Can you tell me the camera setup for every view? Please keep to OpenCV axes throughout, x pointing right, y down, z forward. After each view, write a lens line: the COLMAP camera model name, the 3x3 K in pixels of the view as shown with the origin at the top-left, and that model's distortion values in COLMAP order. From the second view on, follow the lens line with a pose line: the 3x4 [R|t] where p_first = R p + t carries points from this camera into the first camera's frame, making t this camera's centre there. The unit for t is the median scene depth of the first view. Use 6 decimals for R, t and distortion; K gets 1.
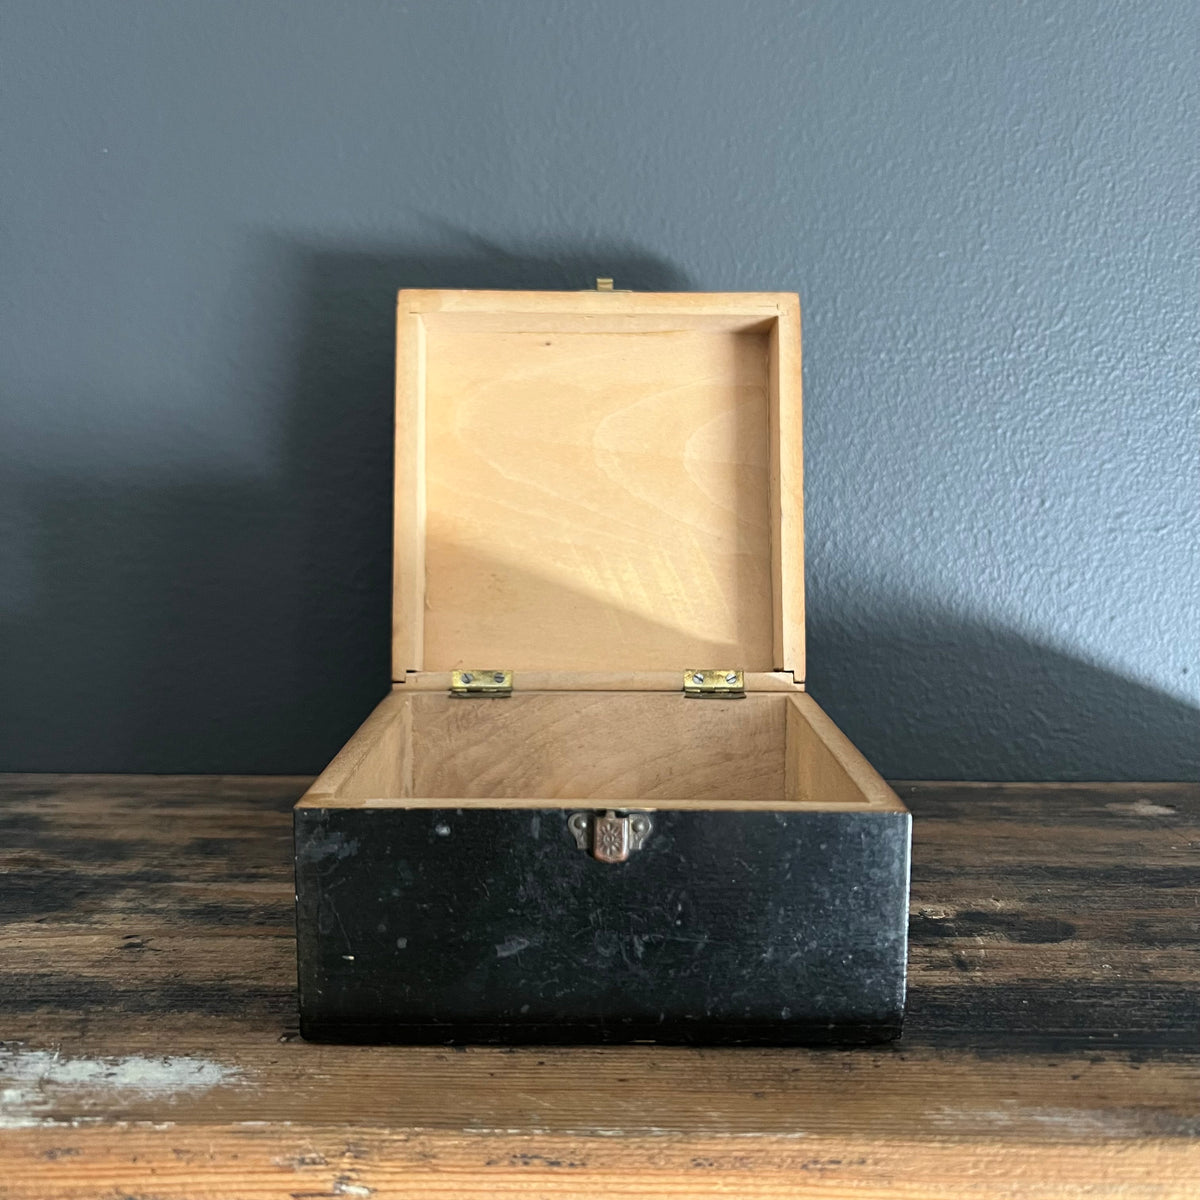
lens RADIAL K [[1188.0, 0, 594.4], [0, 1188.0, 597.7], [0, 0, 1]] dist [-0.025846, 0.027436]
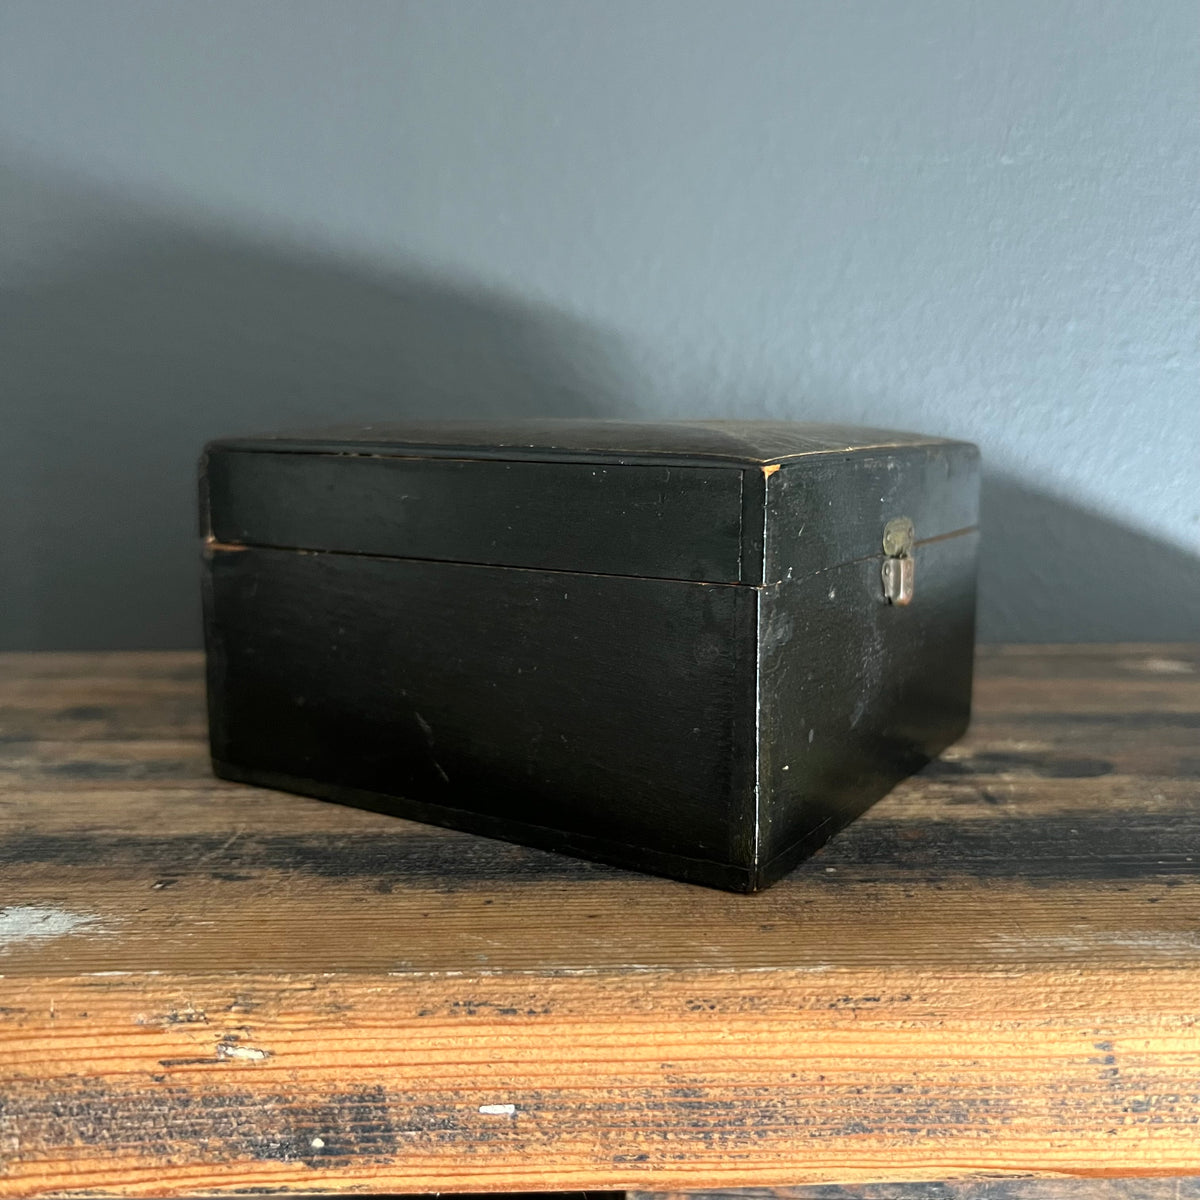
lens RADIAL K [[1204.9, 0, 587.0], [0, 1204.9, 599.0], [0, 0, 1]] dist [-0.029024, 0.012479]
pose [[0.998730, -0.012533, 0.048802, -0.013572], [0.011290, 0.999607, 0.025647, 0.147998], [-0.049104, -0.025063, 0.998479, 0.176854]]
